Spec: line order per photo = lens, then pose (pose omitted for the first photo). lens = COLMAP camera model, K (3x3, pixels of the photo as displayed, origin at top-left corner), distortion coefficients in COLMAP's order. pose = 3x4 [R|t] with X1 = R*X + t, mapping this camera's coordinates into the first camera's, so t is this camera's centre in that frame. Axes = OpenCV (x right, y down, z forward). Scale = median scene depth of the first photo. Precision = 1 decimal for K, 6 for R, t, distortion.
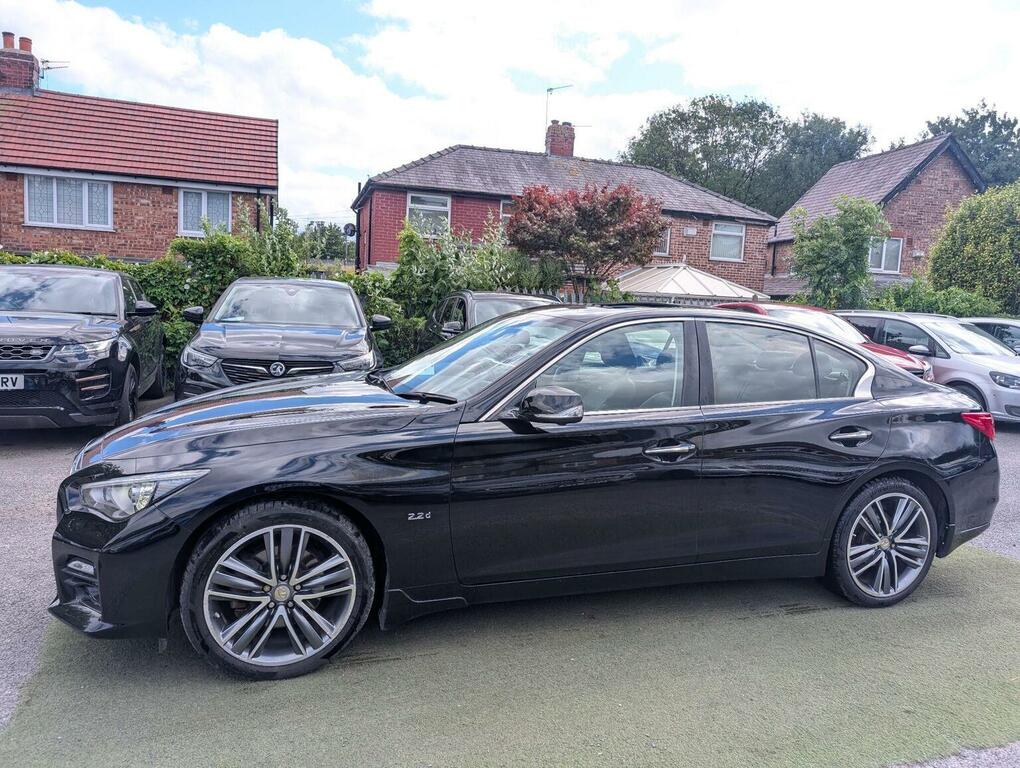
lens RADIAL K [[729.2, 0, 522.2], [0, 729.2, 368.8], [0, 0, 1]] dist [0.016961, -0.010530]
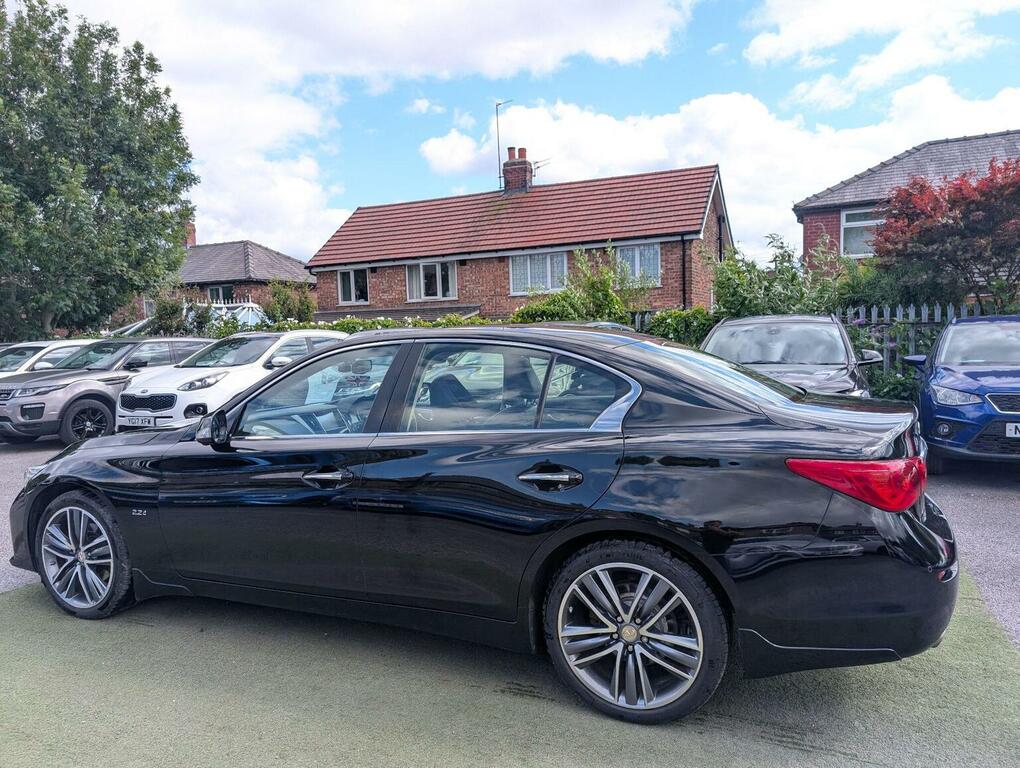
lens RADIAL K [[728.9, 0, 510.3], [0, 728.9, 389.4], [0, 0, 1]] dist [0.030932, -0.040977]
pose [[0.727032, -0.020578, -0.686295, 0.322581], [0.000998, 0.999581, -0.028915, 0.007073], [0.686603, 0.020338, 0.726748, 0.139127]]
